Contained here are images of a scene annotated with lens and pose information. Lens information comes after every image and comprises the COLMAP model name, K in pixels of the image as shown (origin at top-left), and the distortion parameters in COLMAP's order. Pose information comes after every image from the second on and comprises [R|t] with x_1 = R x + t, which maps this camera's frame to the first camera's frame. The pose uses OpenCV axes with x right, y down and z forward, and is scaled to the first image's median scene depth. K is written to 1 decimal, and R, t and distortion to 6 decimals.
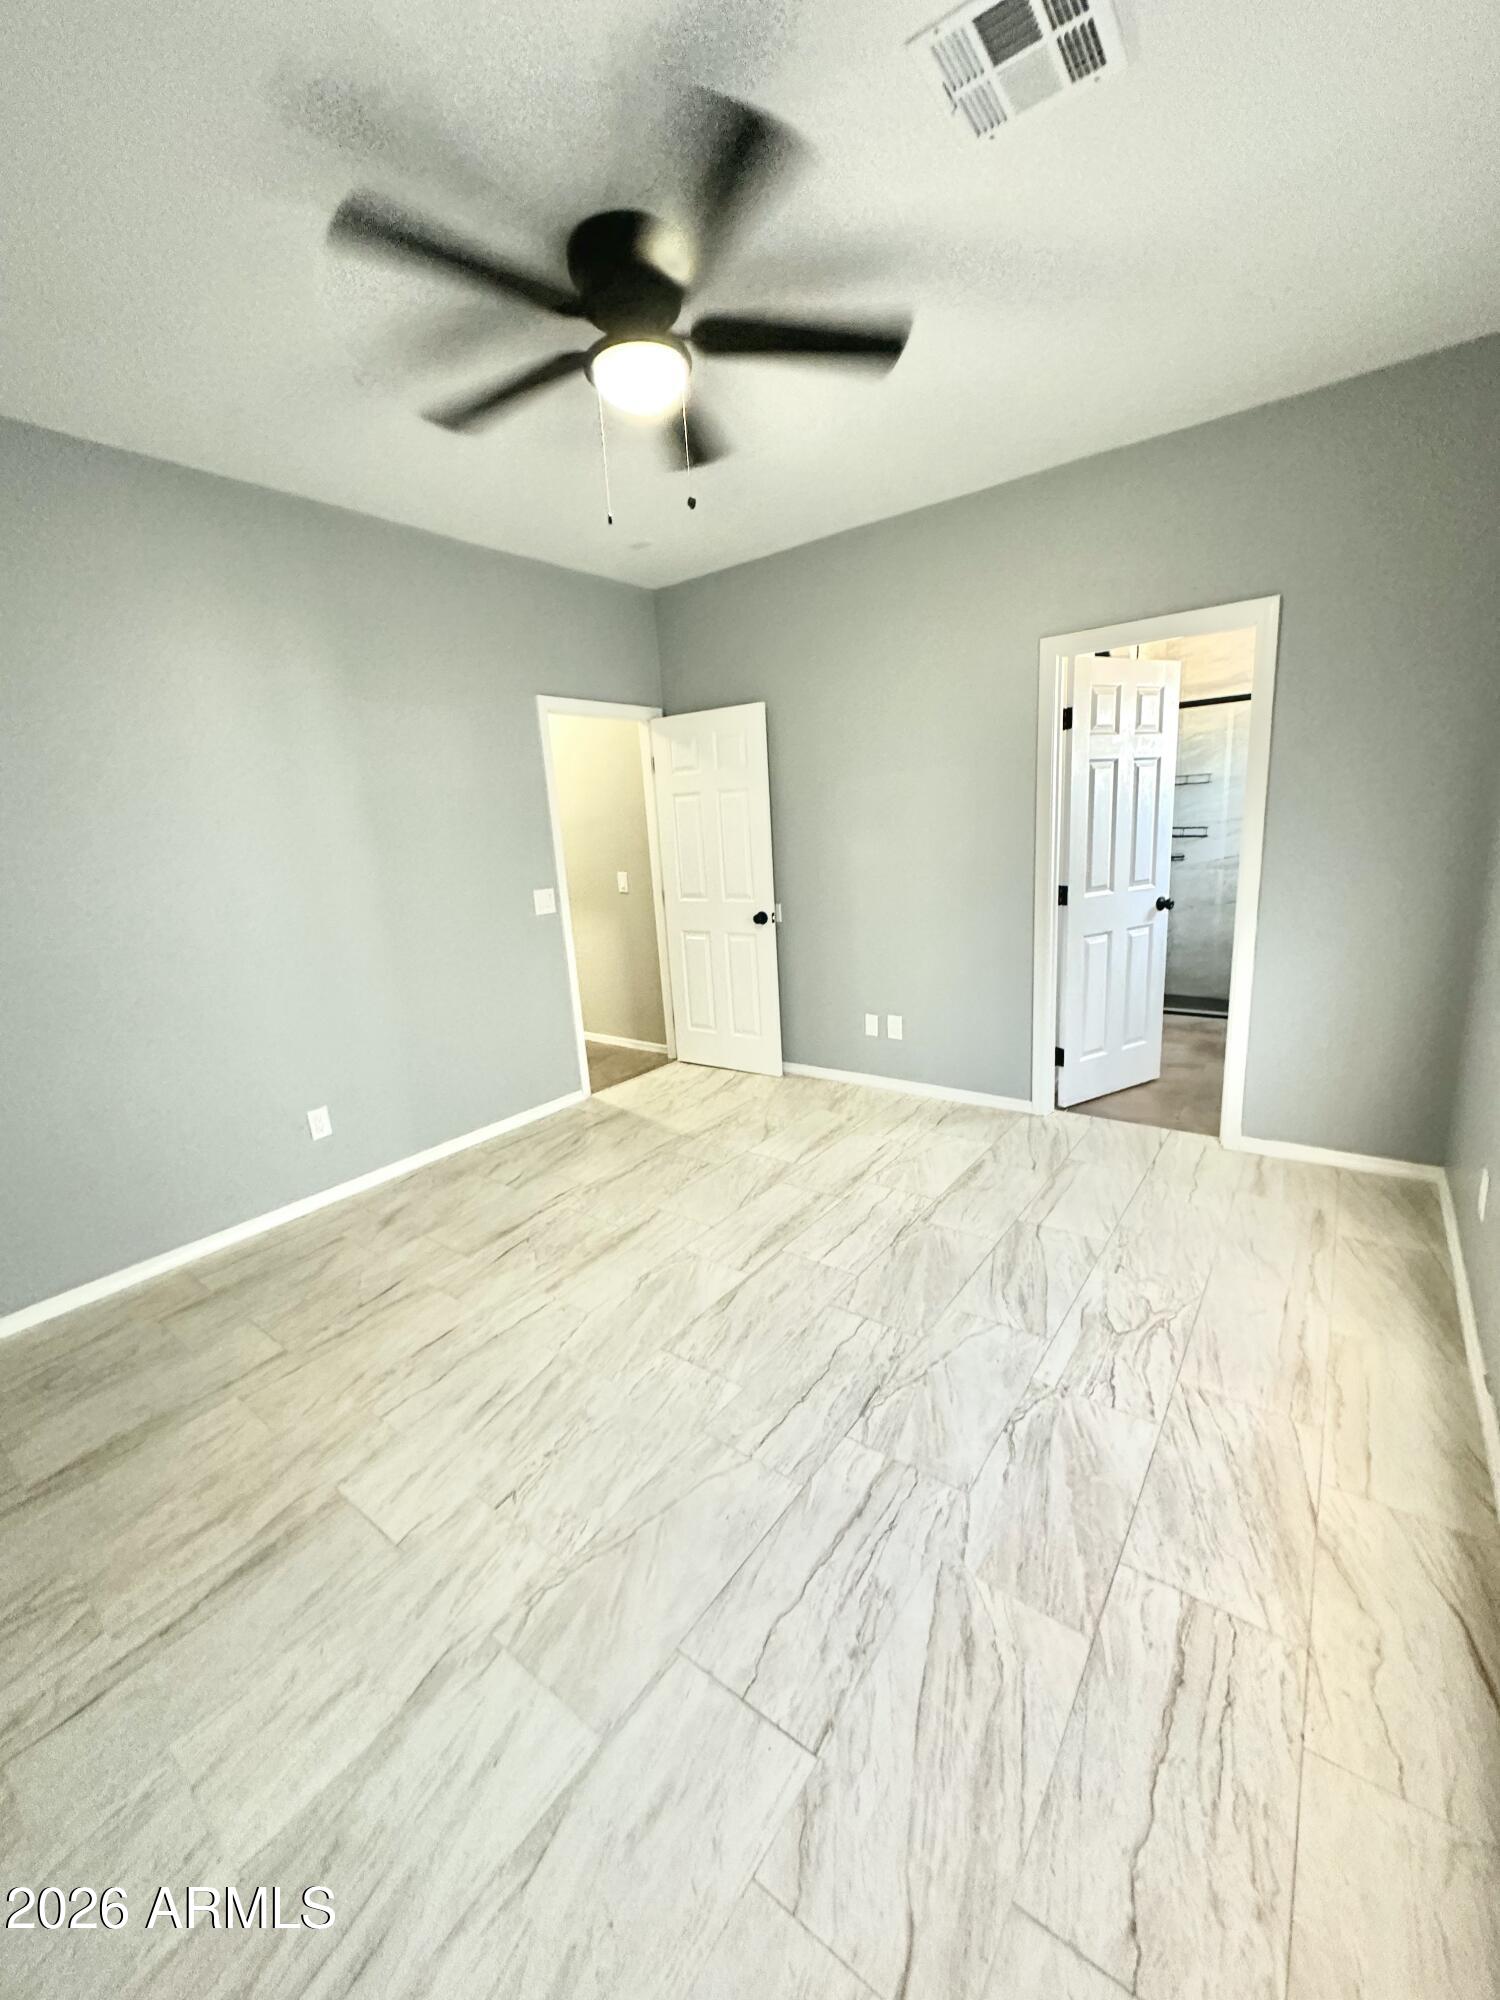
lens RADIAL K [[796.8, 0, 749.3], [0, 796.8, 996.5], [0, 0, 1]] dist [-0.002220, 0.000811]
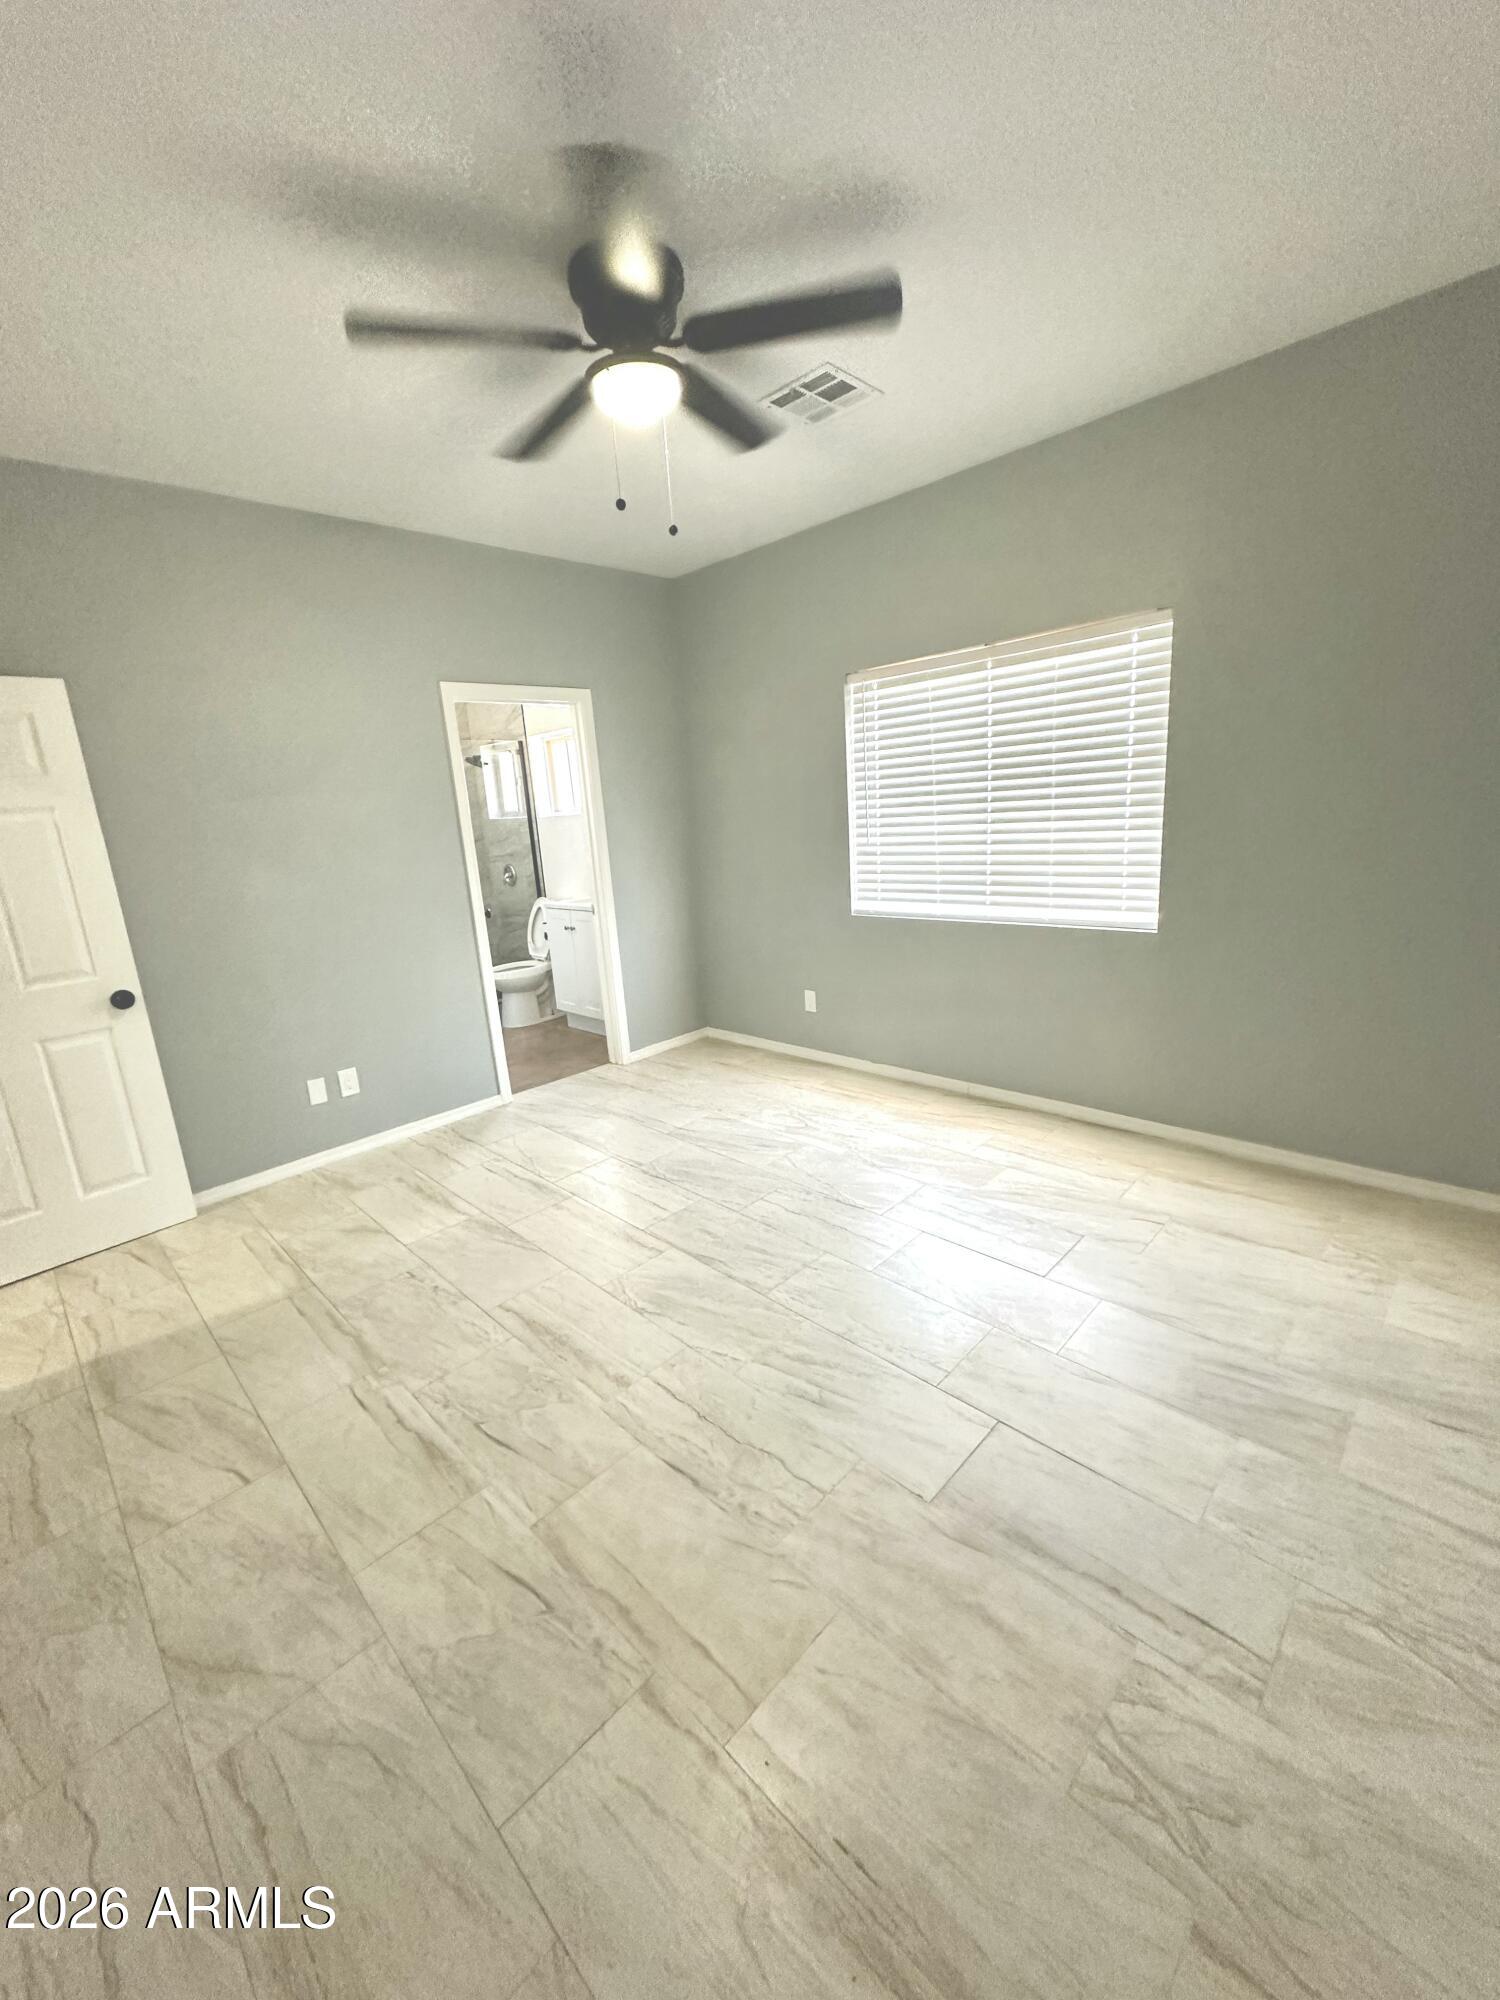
lens RADIAL K [[796.8, 0, 749.3], [0, 796.8, 996.5], [0, 0, 1]] dist [-0.002220, 0.000811]
pose [[0.136874, -0.183745, 0.973398, -0.793908], [0.274055, 0.951316, 0.141041, -0.072015], [-0.951924, 0.247460, 0.180567, 0.529185]]
